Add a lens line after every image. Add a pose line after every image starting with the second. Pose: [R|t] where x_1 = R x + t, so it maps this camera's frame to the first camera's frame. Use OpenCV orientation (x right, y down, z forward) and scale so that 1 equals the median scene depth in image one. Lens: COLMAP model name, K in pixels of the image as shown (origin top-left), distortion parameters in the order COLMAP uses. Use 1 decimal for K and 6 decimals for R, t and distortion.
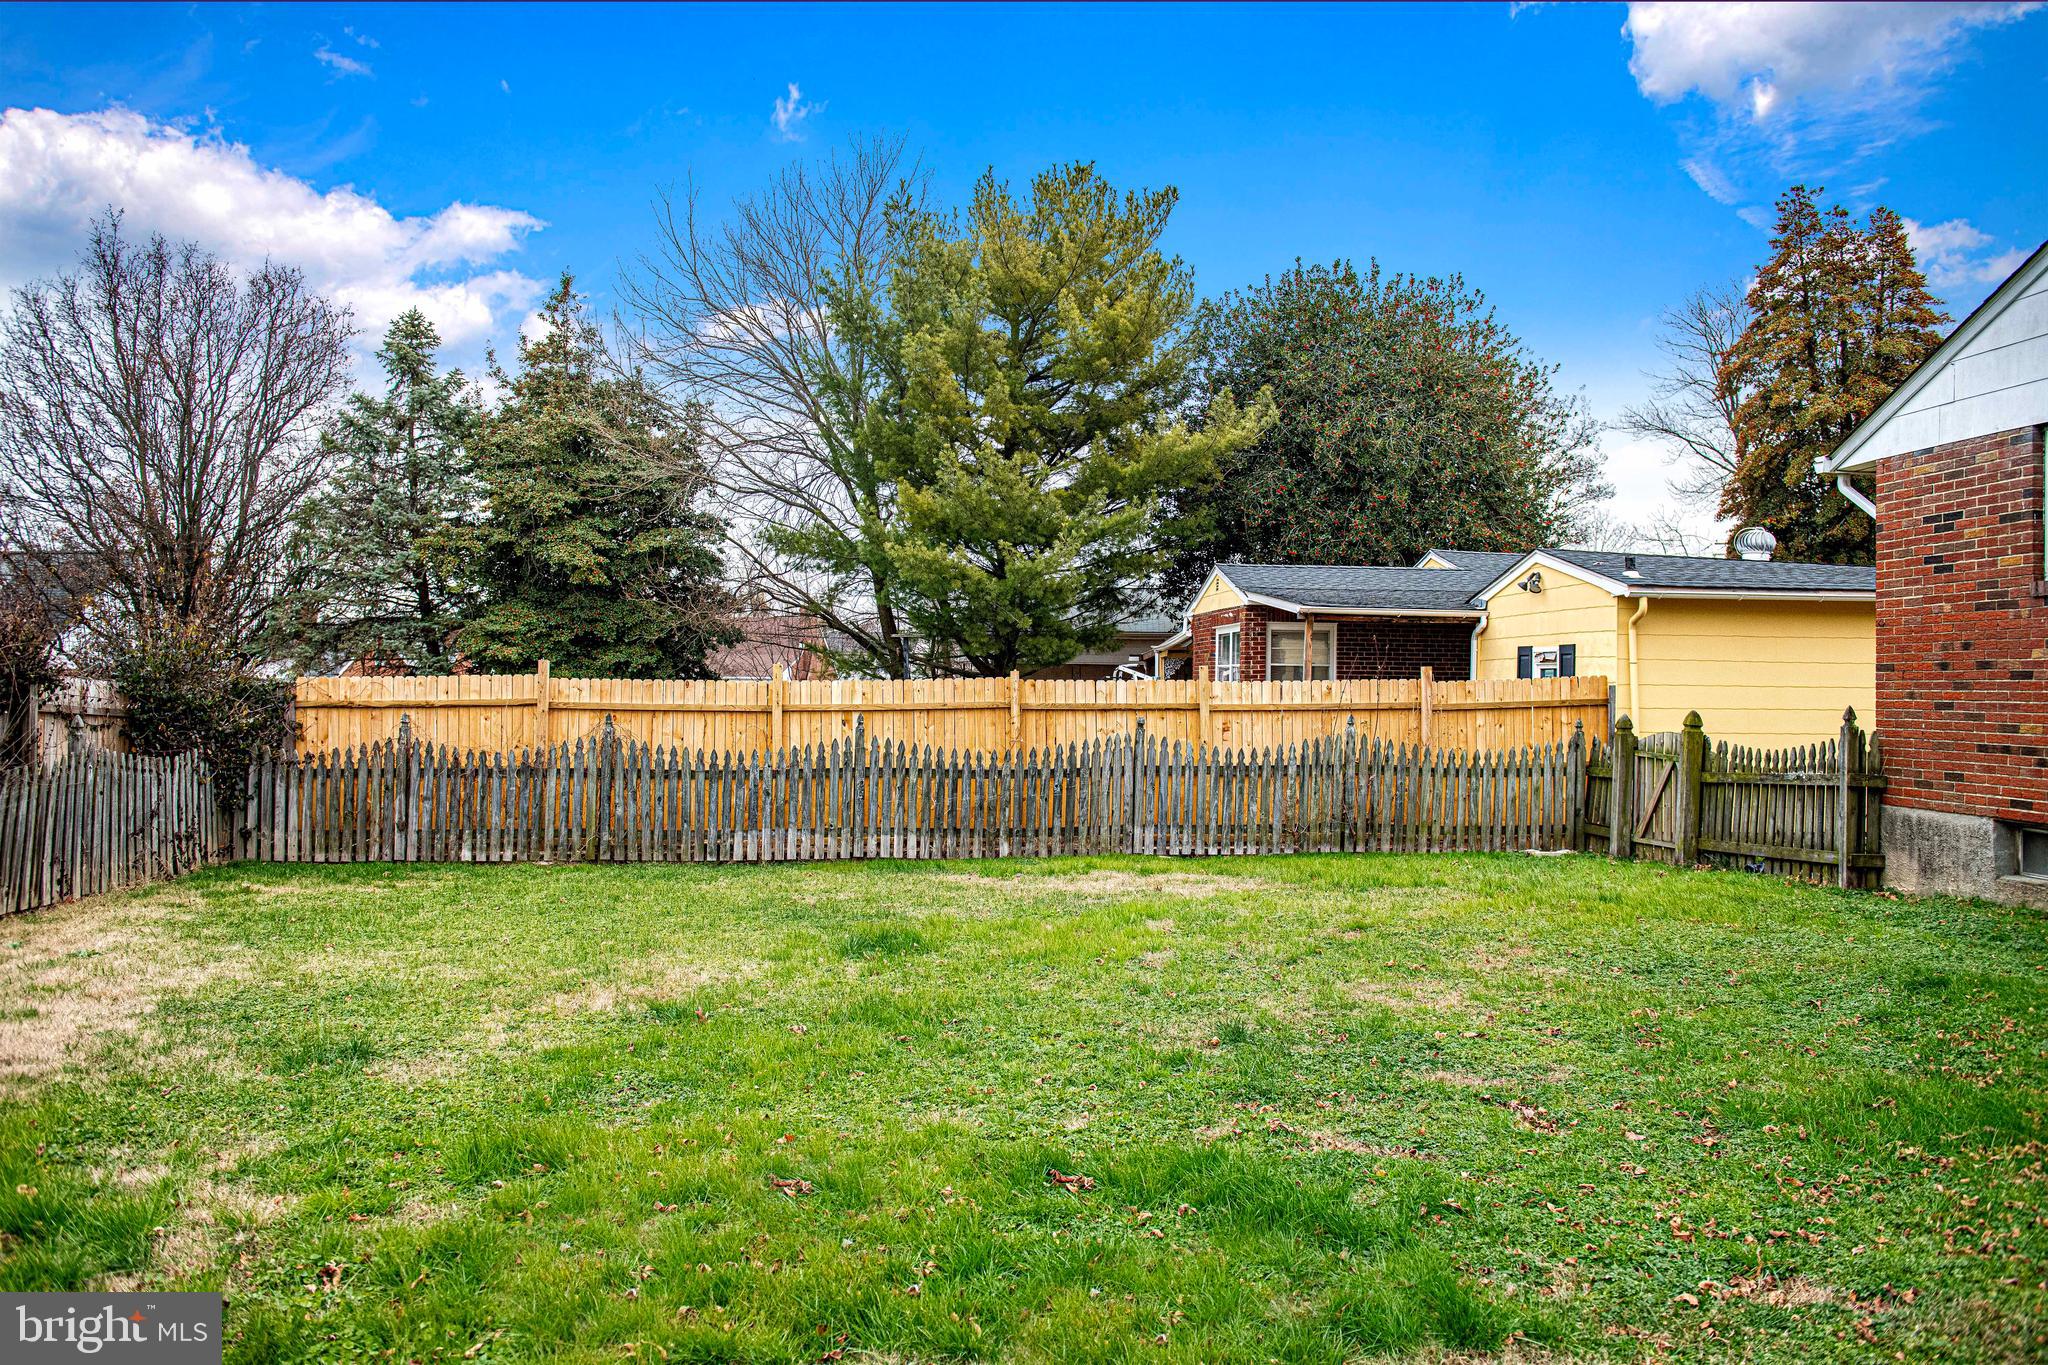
lens RADIAL K [[1549.6, 0, 1020.7], [0, 1549.6, 678.6], [0, 0, 1]] dist [-0.016522, -0.004942]
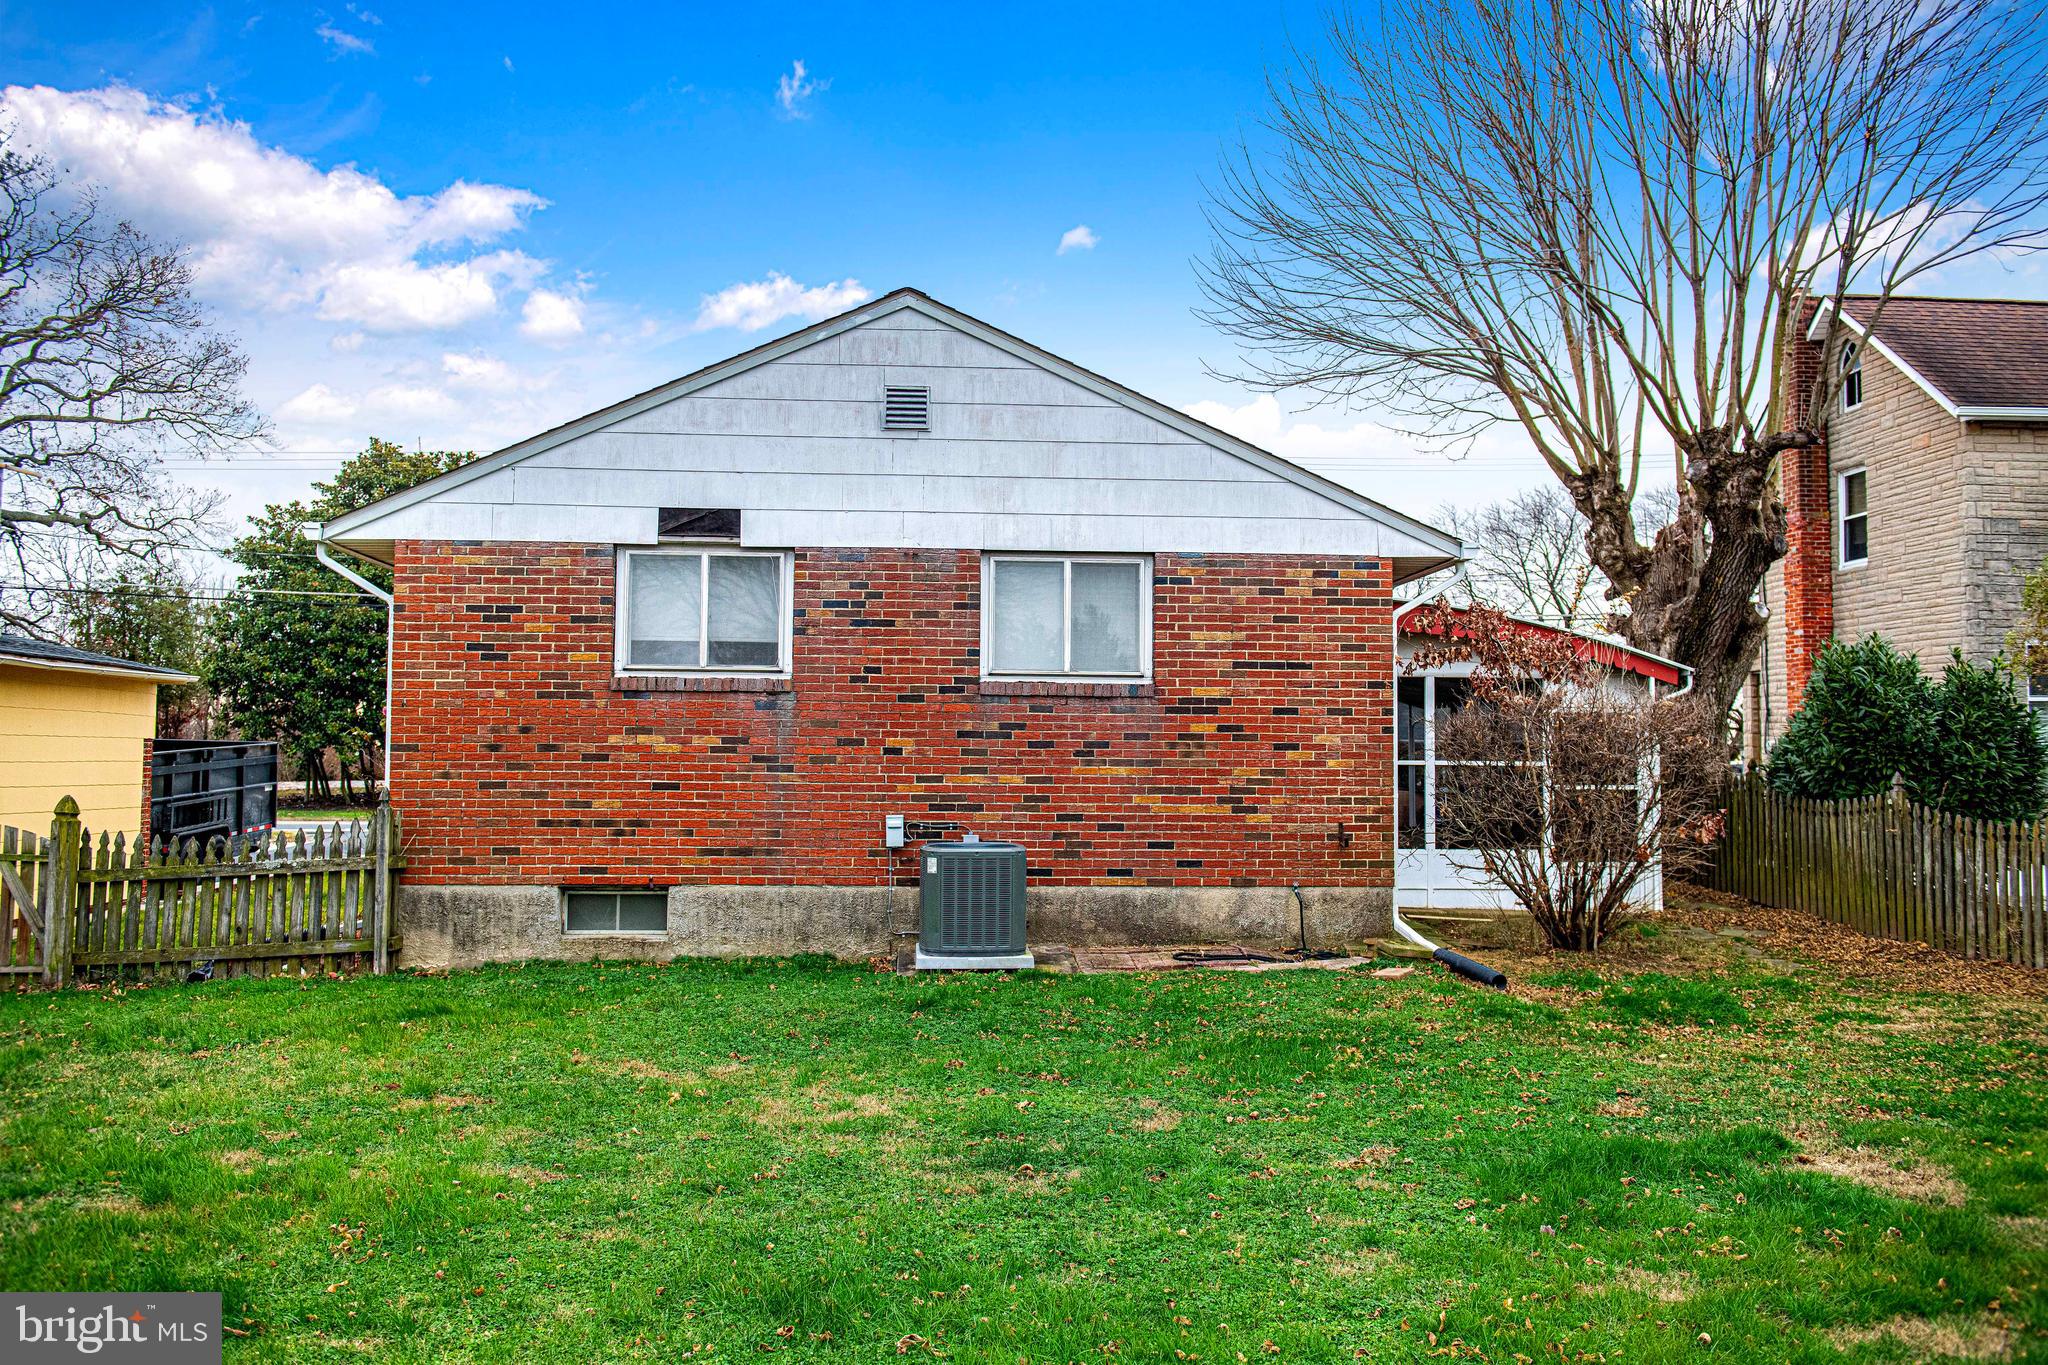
lens RADIAL K [[1675.9, 0, 1033.9], [0, 1675.9, 677.1], [0, 0, 1]] dist [0.012250, 0.011063]
pose [[0.023166, 0.044597, 0.998736, -0.563170], [-0.010126, 0.998964, -0.044373, -0.009369], [-0.999680, -0.009085, 0.023594, 0.607358]]
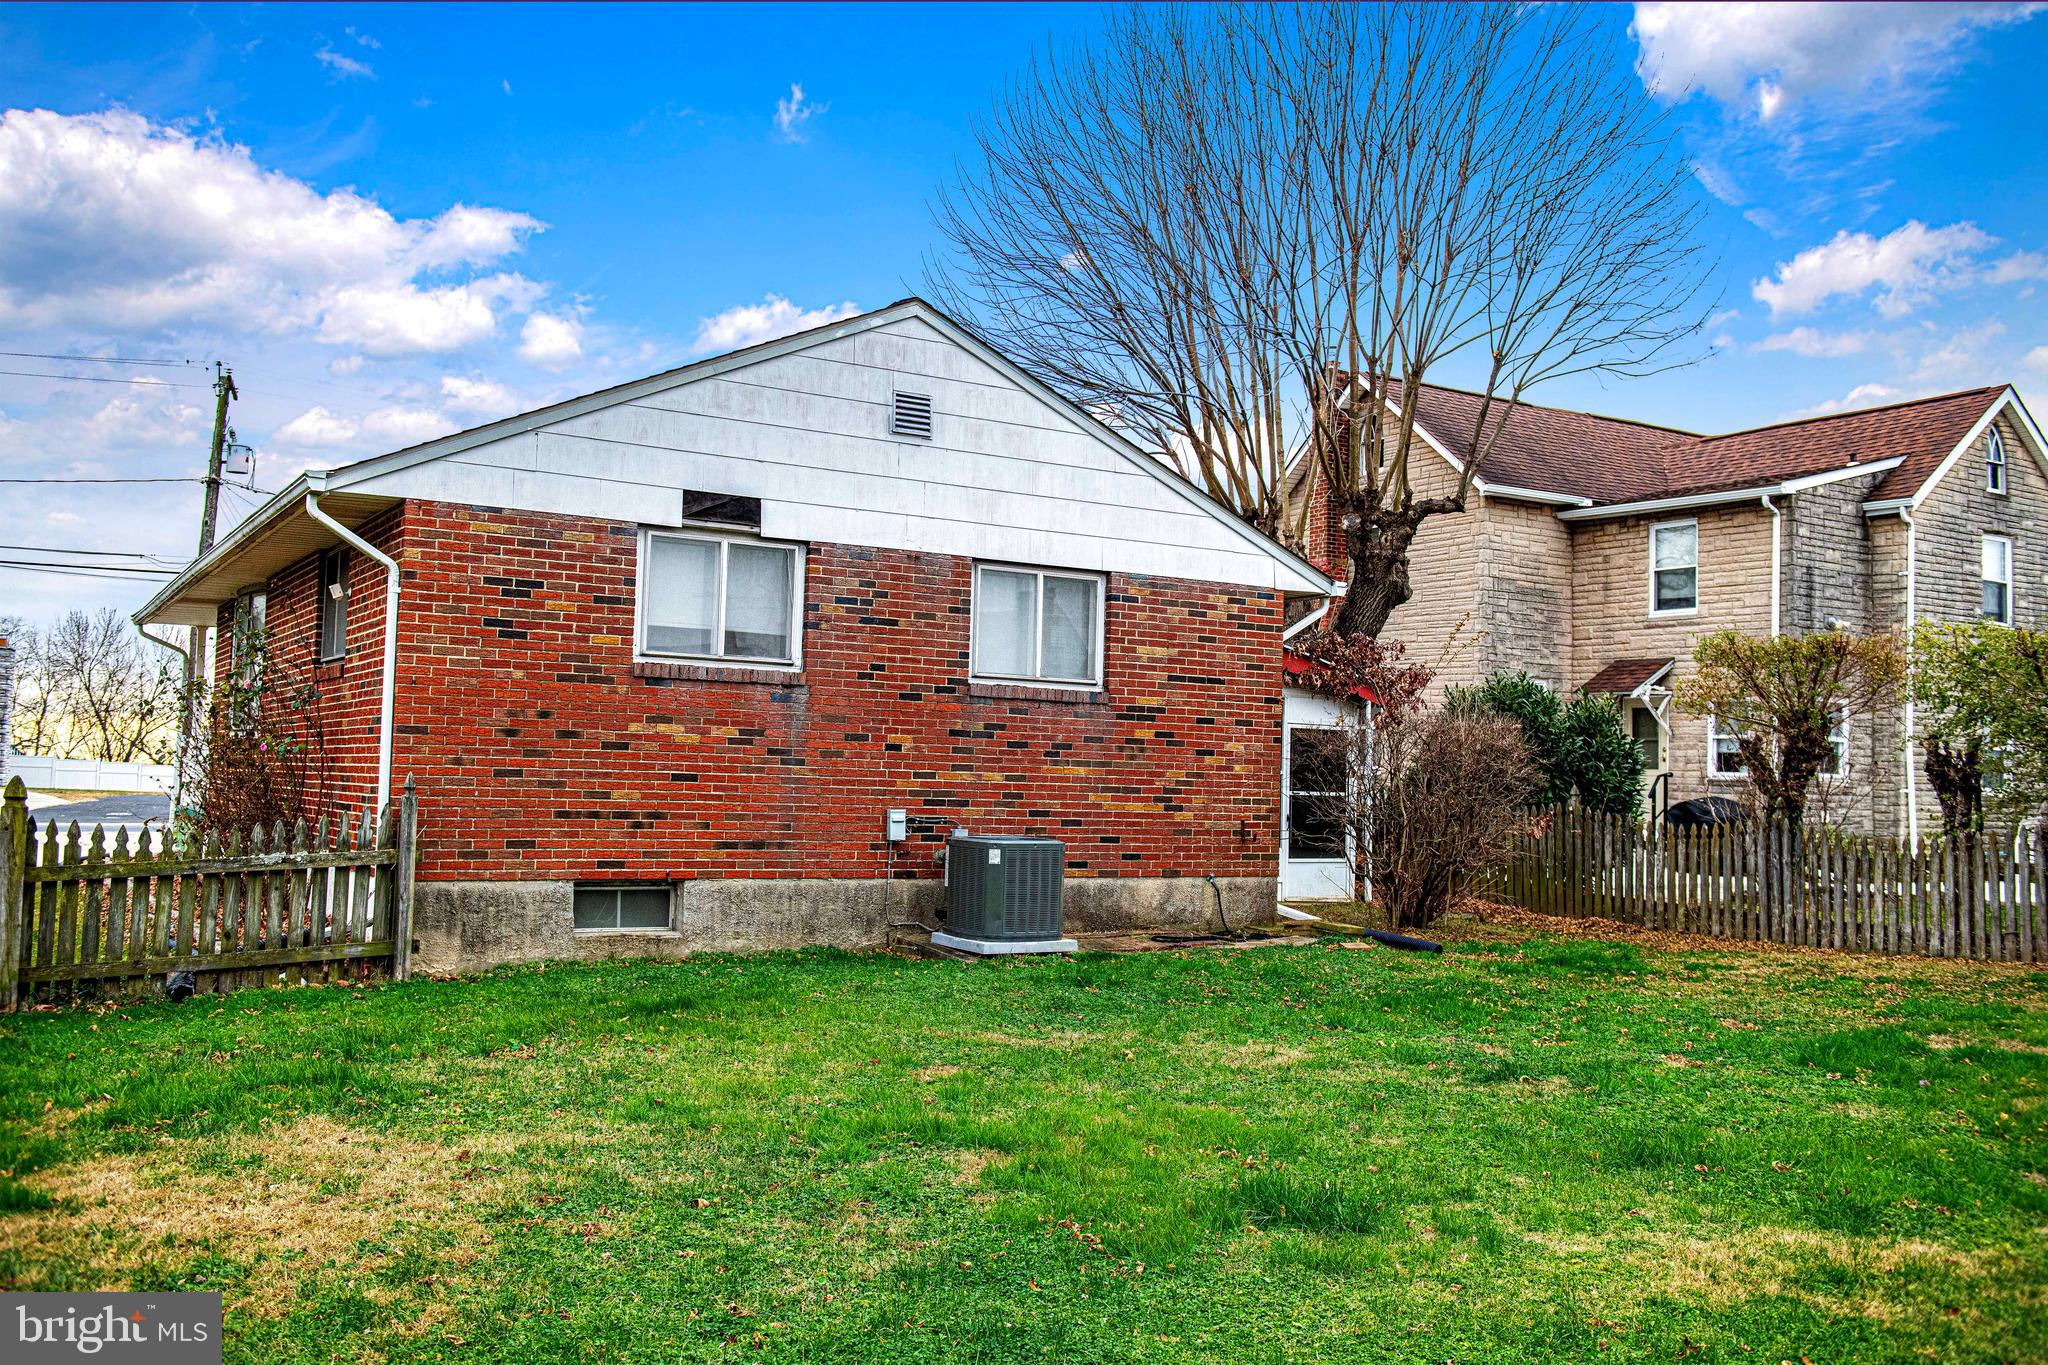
lens RADIAL K [[1852.6, 0, 1032.9], [0, 1852.6, 680.9], [0, 0, 1]] dist [0.082937, -0.011357]
pose [[-0.449944, 0.032194, 0.892476, -0.629234], [-0.032475, 0.998099, -0.052376, 0.010689], [-0.892466, -0.052549, -0.448043, 1.256227]]
